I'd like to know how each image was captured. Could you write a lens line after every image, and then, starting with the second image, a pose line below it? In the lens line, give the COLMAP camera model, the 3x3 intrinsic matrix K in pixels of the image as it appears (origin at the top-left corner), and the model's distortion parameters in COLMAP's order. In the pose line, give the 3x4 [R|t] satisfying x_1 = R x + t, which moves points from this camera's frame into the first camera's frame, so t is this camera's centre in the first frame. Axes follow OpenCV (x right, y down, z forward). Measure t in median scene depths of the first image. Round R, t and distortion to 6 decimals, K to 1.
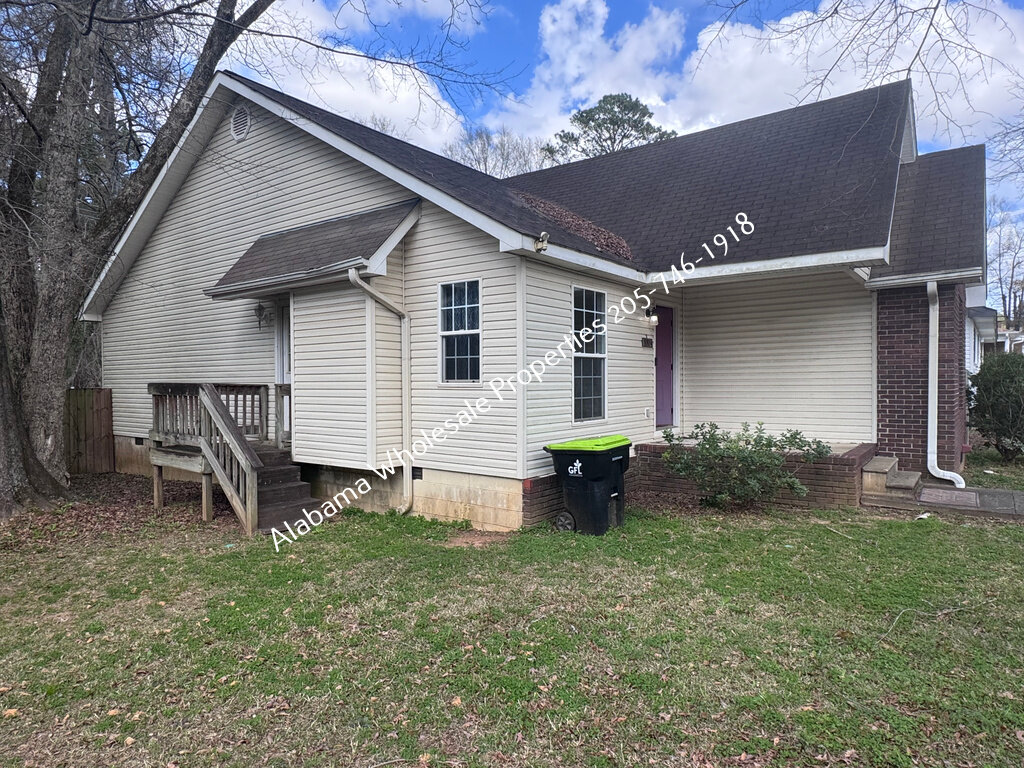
lens RADIAL K [[642.7, 0, 512.0], [0, 642.7, 384.0], [0, 0, 1]] dist [-0.001362, -0.000344]
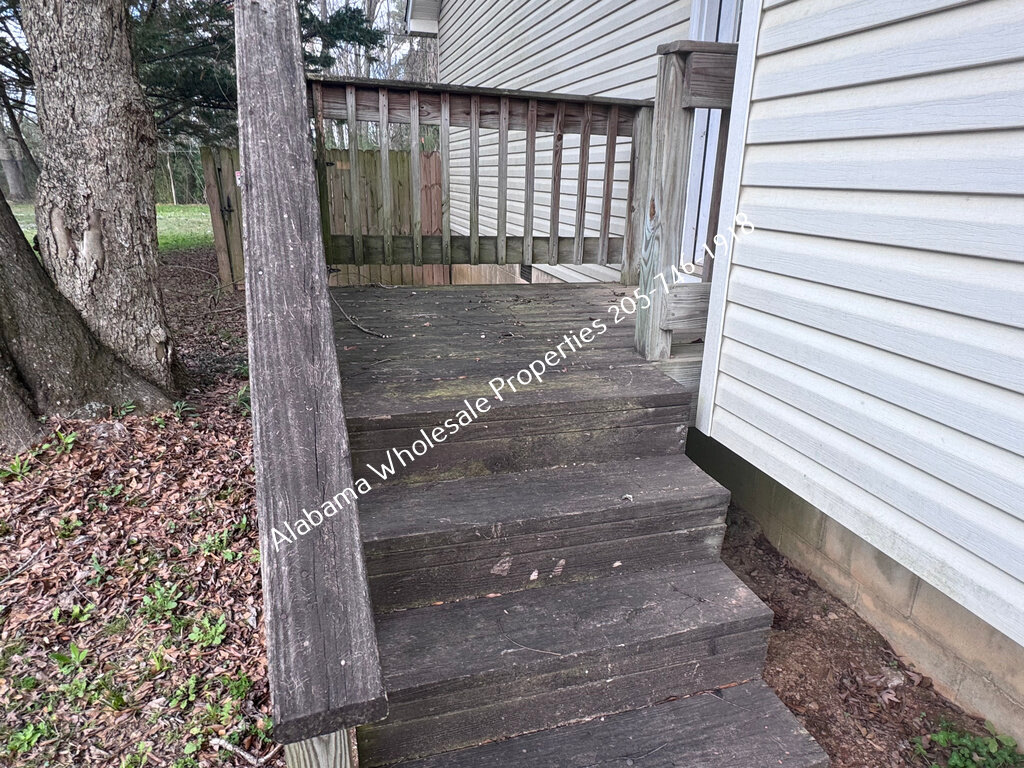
lens RADIAL K [[642.7, 0, 512.0], [0, 642.7, 384.0], [0, 0, 1]] dist [-0.001362, -0.000344]
pose [[0.793056, 0.206208, -0.573184, -0.241933], [-0.021656, 0.949909, 0.311776, 0.035543], [0.608763, -0.234843, 0.757797, 0.716803]]
